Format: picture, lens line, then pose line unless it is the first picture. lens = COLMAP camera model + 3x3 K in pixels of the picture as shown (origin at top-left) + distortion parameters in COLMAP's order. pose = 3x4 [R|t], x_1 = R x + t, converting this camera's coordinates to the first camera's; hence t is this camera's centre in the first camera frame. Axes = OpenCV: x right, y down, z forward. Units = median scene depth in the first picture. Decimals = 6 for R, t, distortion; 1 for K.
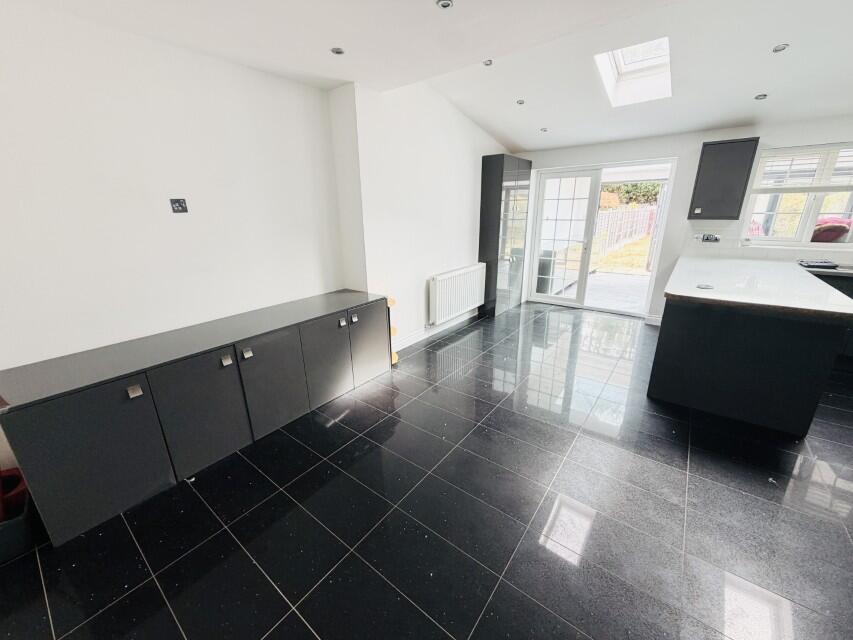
lens RADIAL K [[339.7, 0, 426.5], [0, 339.7, 320.0], [0, 0, 1]] dist [0.001004, 0.000387]
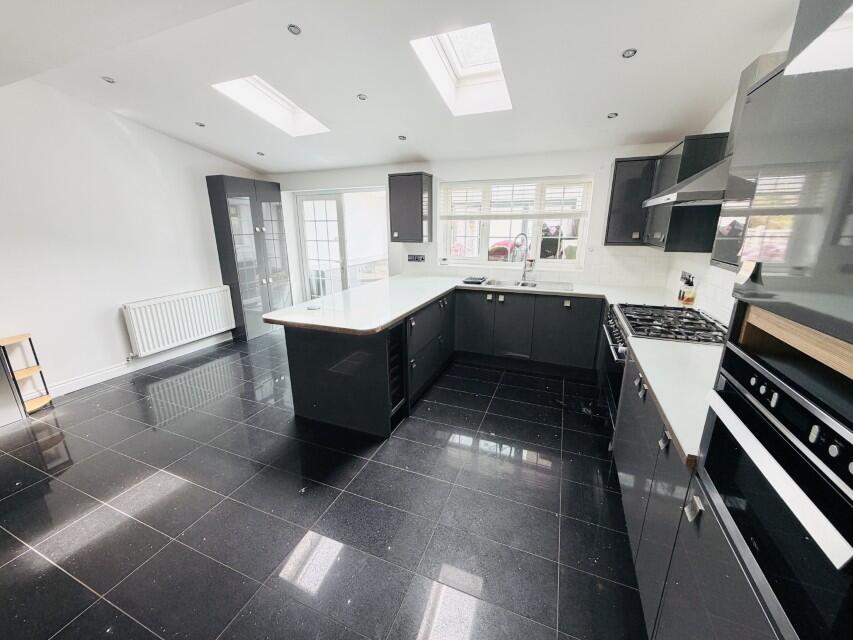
lens RADIAL K [[342.0, 0, 426.5], [0, 342.0, 320.0], [0, 0, 1]] dist [0.001405, 0.000370]
pose [[0.965657, -0.059290, 0.252964, 0.541788], [0.070962, 0.996783, -0.037263, 0.004131], [-0.249941, 0.053934, 0.966758, -0.076892]]
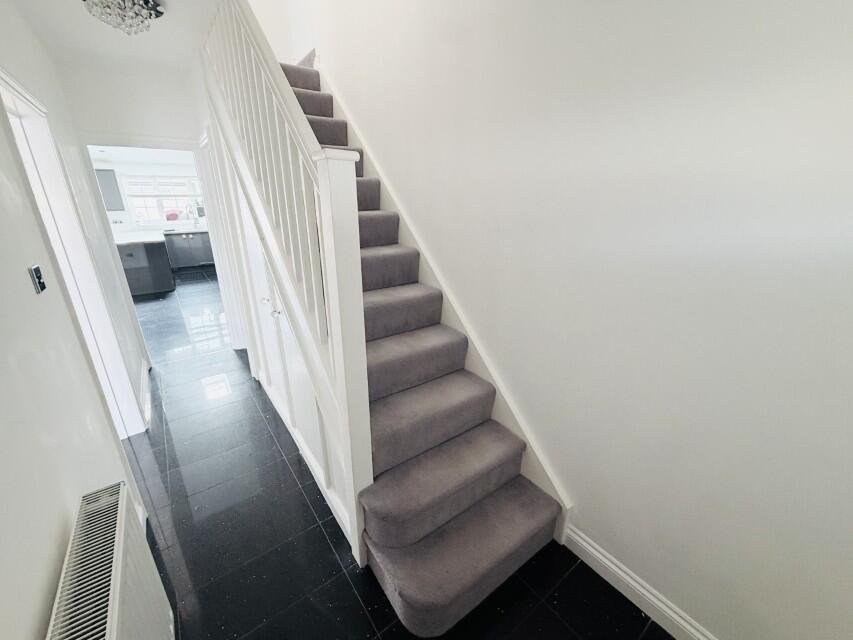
lens RADIAL K [[339.7, 0, 426.5], [0, 339.7, 320.0], [0, 0, 1]] dist [0.001004, 0.000387]
pose [[0.264918, -0.298847, 0.916793, -0.506390], [0.291699, 0.931053, 0.219206, 0.313409], [-0.919092, 0.209356, 0.333826, -0.944223]]
